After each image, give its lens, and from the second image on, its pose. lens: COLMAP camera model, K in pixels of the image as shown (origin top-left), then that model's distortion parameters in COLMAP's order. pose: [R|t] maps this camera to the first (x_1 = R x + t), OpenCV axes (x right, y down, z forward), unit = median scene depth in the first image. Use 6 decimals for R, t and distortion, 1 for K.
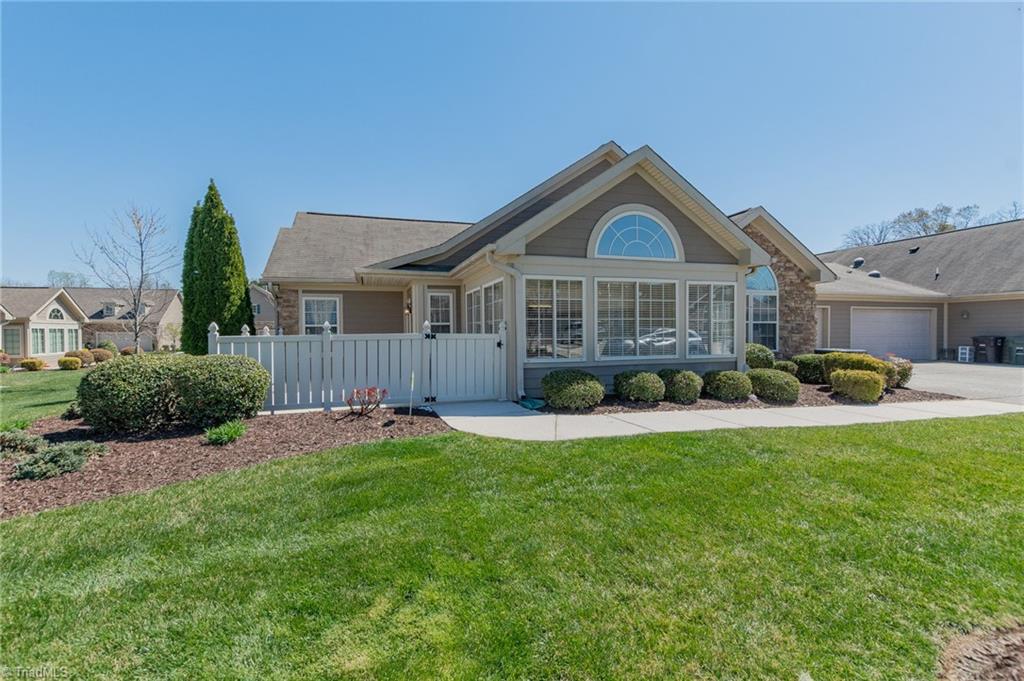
lens RADIAL K [[445.7, 0, 512.0], [0, 445.7, 340.5], [0, 0, 1]] dist [-0.039032, 0.000029]
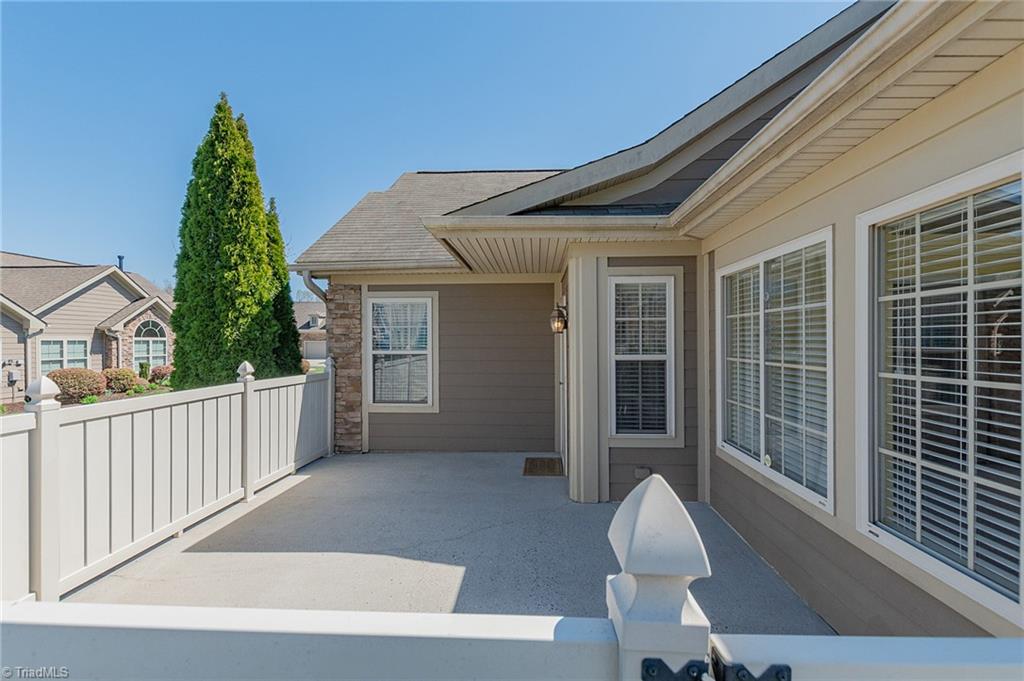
lens RADIAL K [[454.1, 0, 512.0], [0, 454.1, 340.5], [0, 0, 1]] dist [0.001810, 0.000096]
pose [[0.930423, 0.004919, -0.366454, -0.115539], [-0.012109, 0.999777, -0.017323, -0.041625], [0.366287, 0.020555, 0.930275, 0.568103]]
